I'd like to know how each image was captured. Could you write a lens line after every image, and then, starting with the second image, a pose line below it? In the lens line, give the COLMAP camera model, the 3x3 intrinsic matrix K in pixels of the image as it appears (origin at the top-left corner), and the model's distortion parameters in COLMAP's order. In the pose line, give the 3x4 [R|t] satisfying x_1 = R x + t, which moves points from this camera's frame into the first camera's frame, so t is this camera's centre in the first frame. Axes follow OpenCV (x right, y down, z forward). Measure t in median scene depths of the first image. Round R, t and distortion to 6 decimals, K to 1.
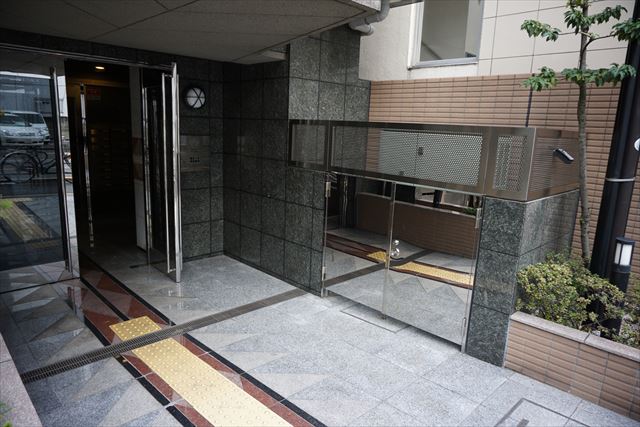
lens RADIAL K [[430.4, 0, 318.5], [0, 430.4, 213.8], [0, 0, 1]] dist [-0.003653, -0.000322]
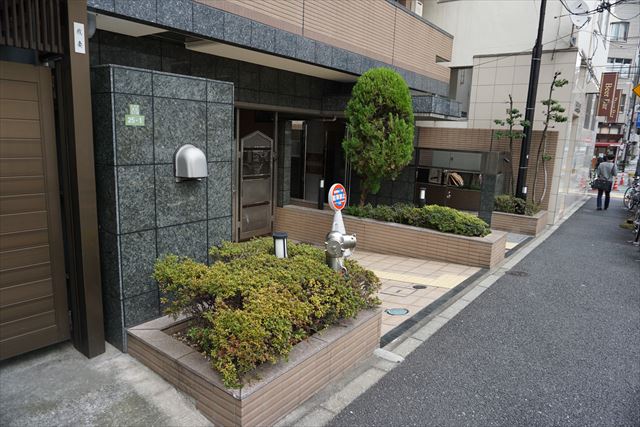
lens RADIAL K [[430.4, 0, 321.3], [0, 430.4, 212.2], [0, 0, 1]] dist [-0.003653, -0.000322]
pose [[0.989172, -0.024971, 0.144620, -1.225205], [0.027839, 0.999453, -0.017842, 0.261142], [-0.144096, 0.021675, 0.989326, -1.894117]]
